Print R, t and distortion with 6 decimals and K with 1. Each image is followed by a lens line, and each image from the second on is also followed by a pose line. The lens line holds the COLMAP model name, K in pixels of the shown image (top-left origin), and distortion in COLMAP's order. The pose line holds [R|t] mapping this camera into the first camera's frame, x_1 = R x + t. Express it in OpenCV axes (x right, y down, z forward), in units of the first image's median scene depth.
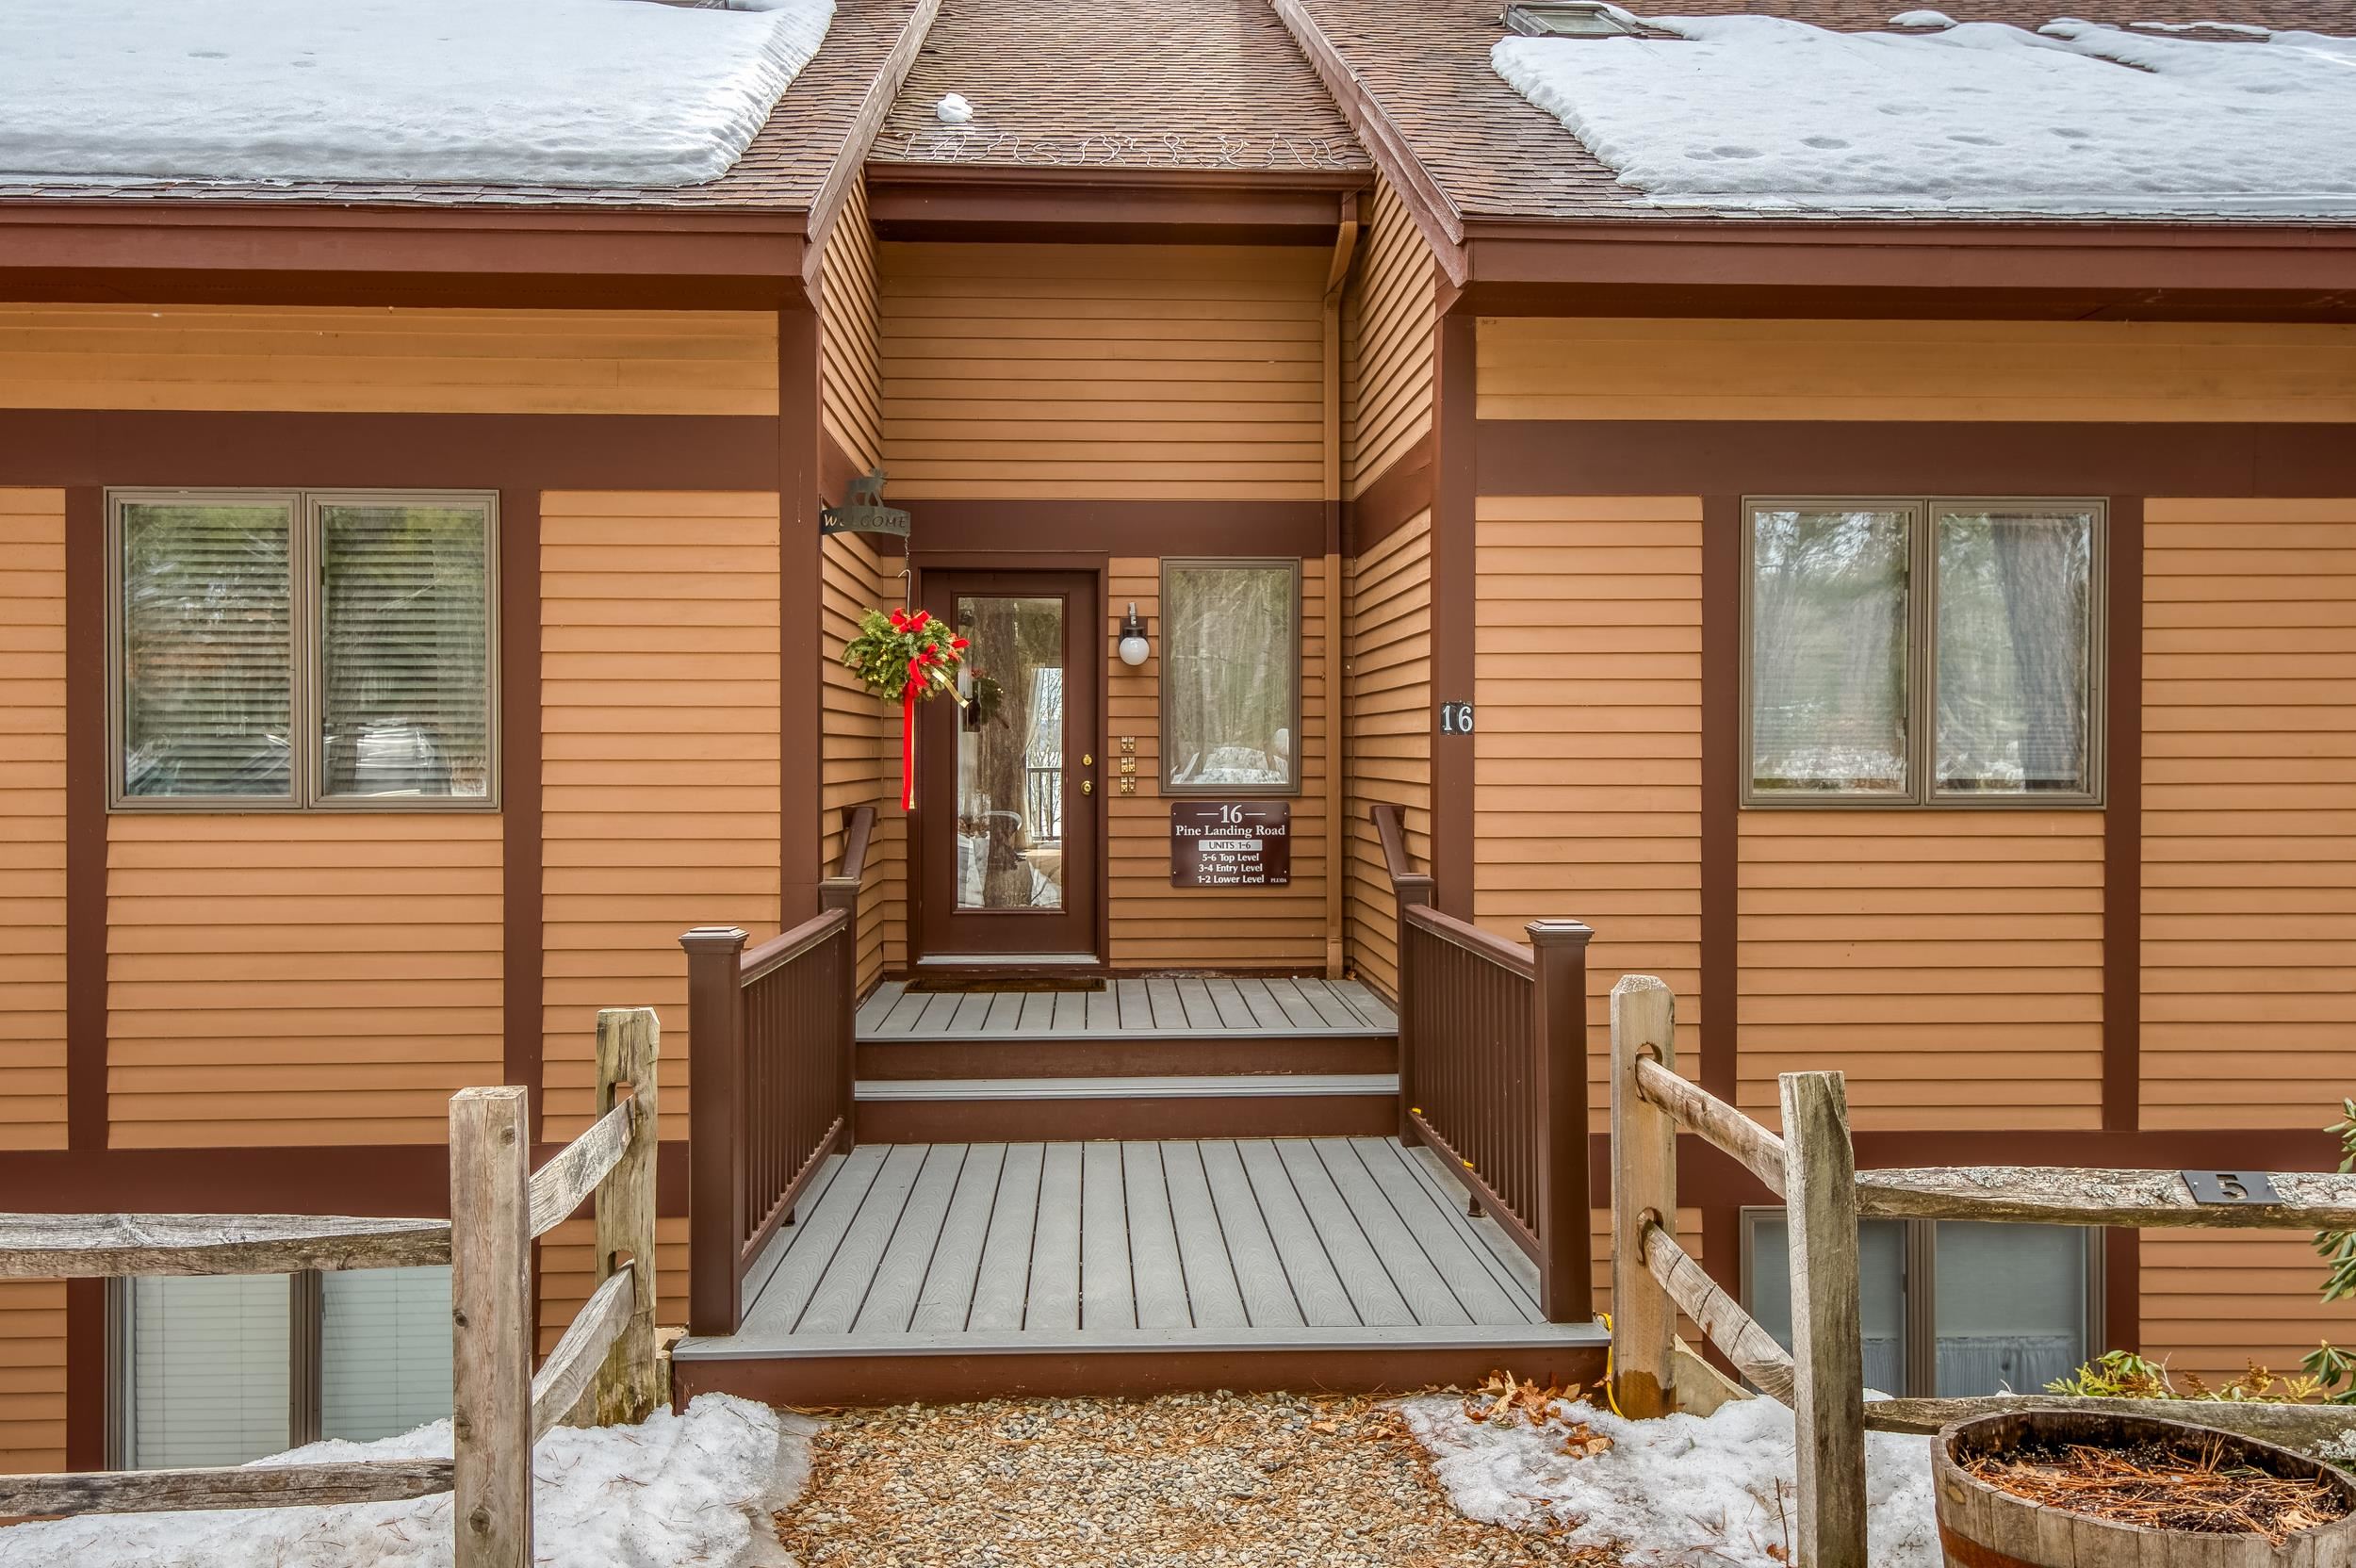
lens RADIAL K [[1972.4, 0, 1178.0], [0, 1972.4, 784.0], [0, 0, 1]] dist [0.039173, -0.002545]
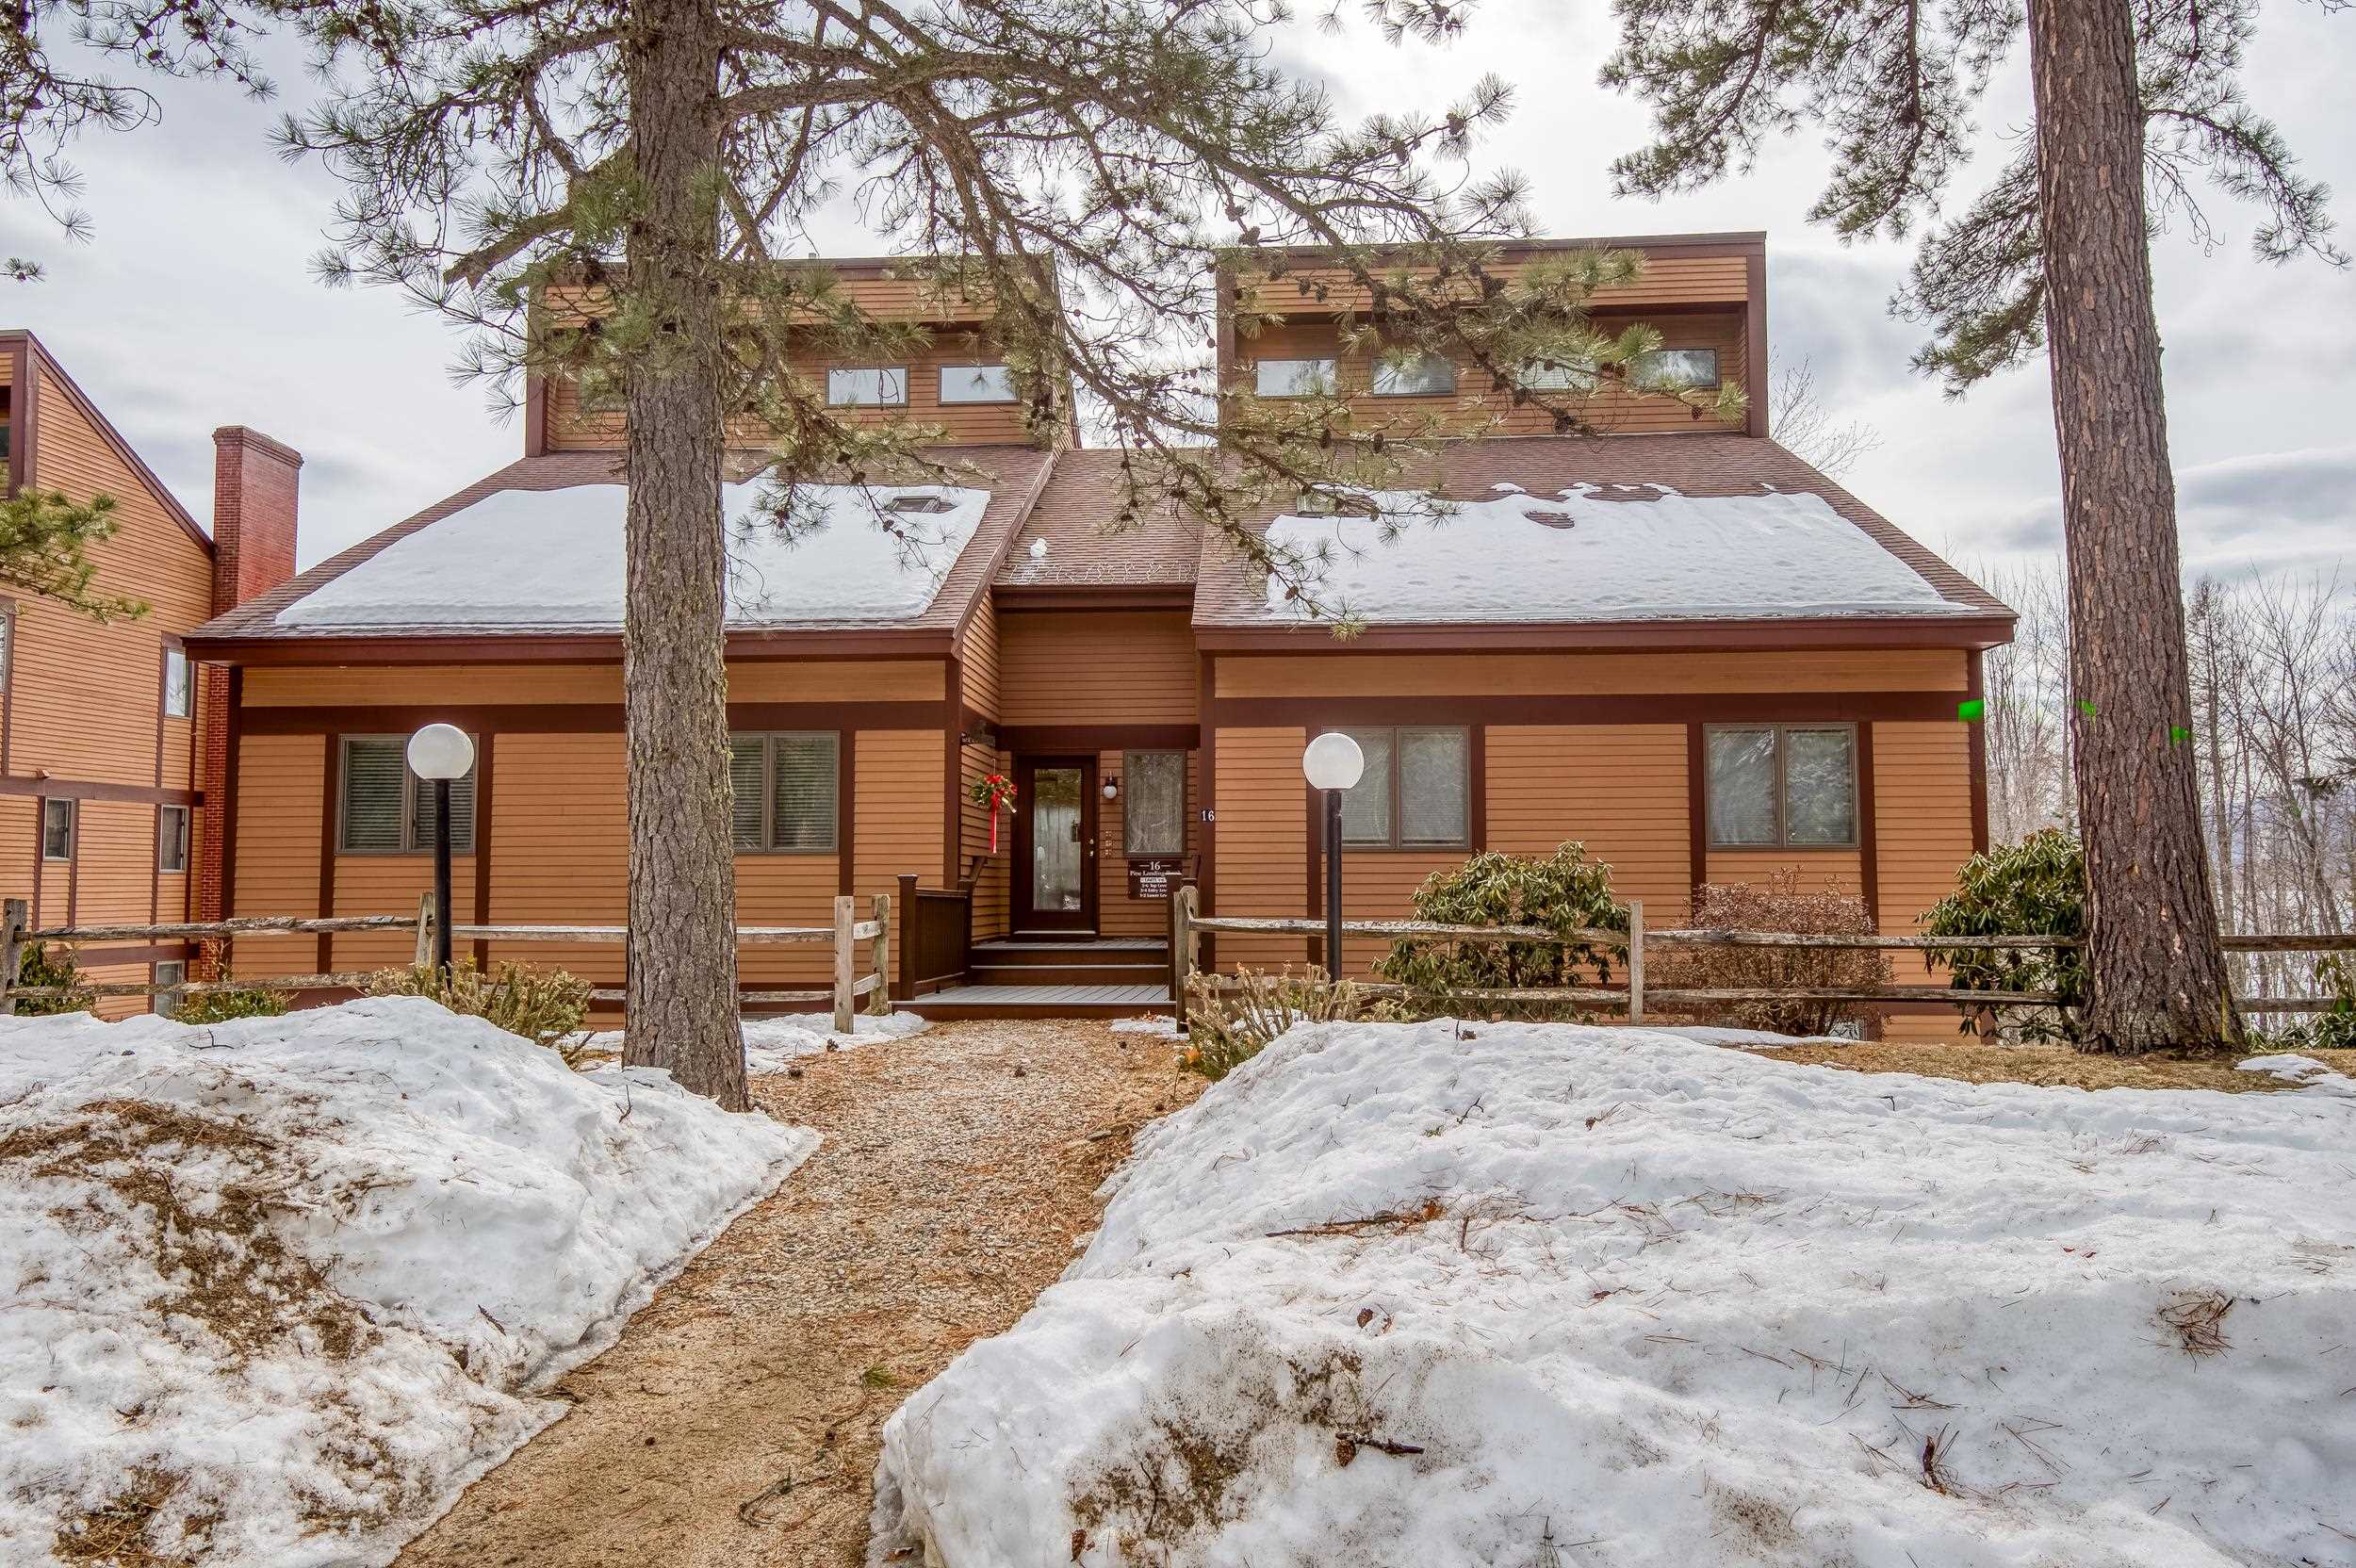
lens RADIAL K [[1688.9, 0, 1178.0], [0, 1688.9, 784.0], [0, 0, 1]] dist [-0.001289, -0.000043]
pose [[0.993602, -0.007996, -0.112652, 0.322039], [-0.001402, 0.996540, -0.083103, 0.098017], [0.112927, 0.082729, 0.990153, -1.055826]]
